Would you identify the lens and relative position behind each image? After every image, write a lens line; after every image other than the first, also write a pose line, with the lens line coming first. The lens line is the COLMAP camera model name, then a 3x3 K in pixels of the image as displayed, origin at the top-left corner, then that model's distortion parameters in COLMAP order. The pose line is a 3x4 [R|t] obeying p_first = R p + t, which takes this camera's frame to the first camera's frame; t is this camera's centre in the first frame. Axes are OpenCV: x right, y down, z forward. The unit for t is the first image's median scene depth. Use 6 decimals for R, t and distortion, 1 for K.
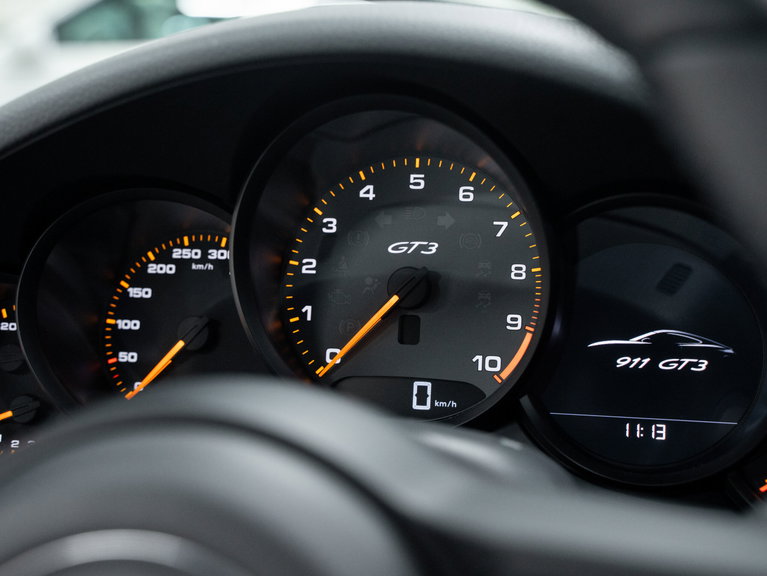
lens RADIAL K [[1140.1, 0, 383.5], [0, 1140.1, 285.8], [0, 0, 1]] dist [0.015976, 0.000000]
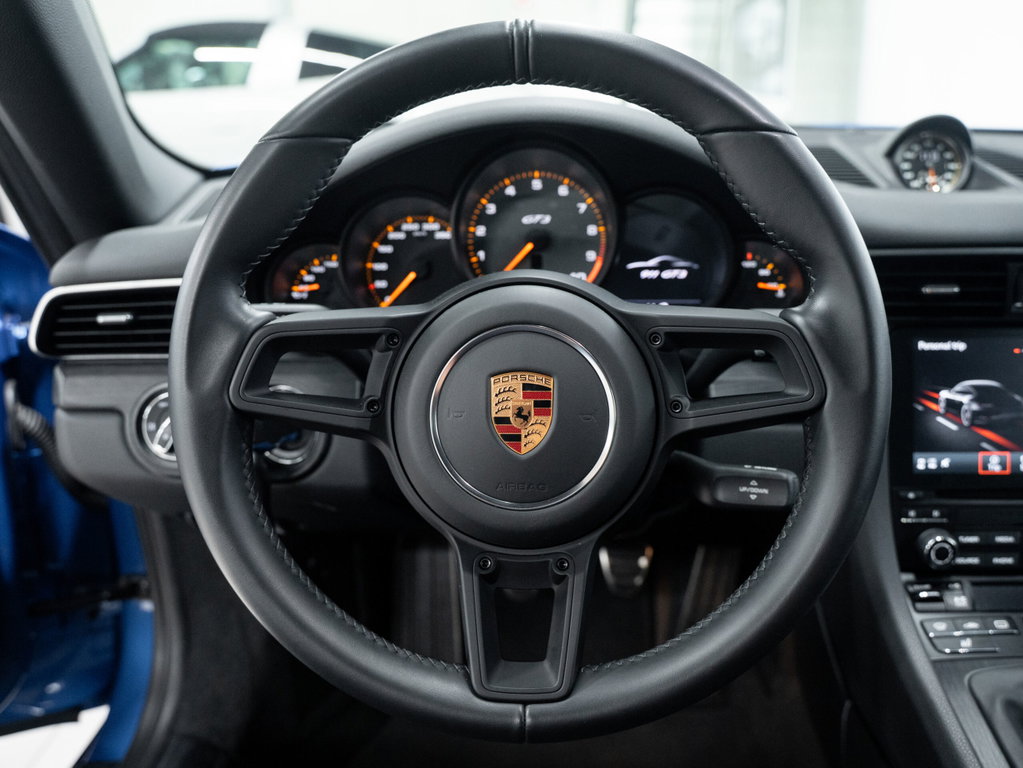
lens RADIAL K [[950.2, 0, 510.3], [0, 950.2, 390.7], [0, 0, 1]] dist [-0.075443, 0.000000]
pose [[0.982799, -0.056715, 0.175756, -0.310203], [0.035185, 0.991748, 0.123280, 0.053732], [-0.181297, -0.114976, 0.976684, -0.573281]]
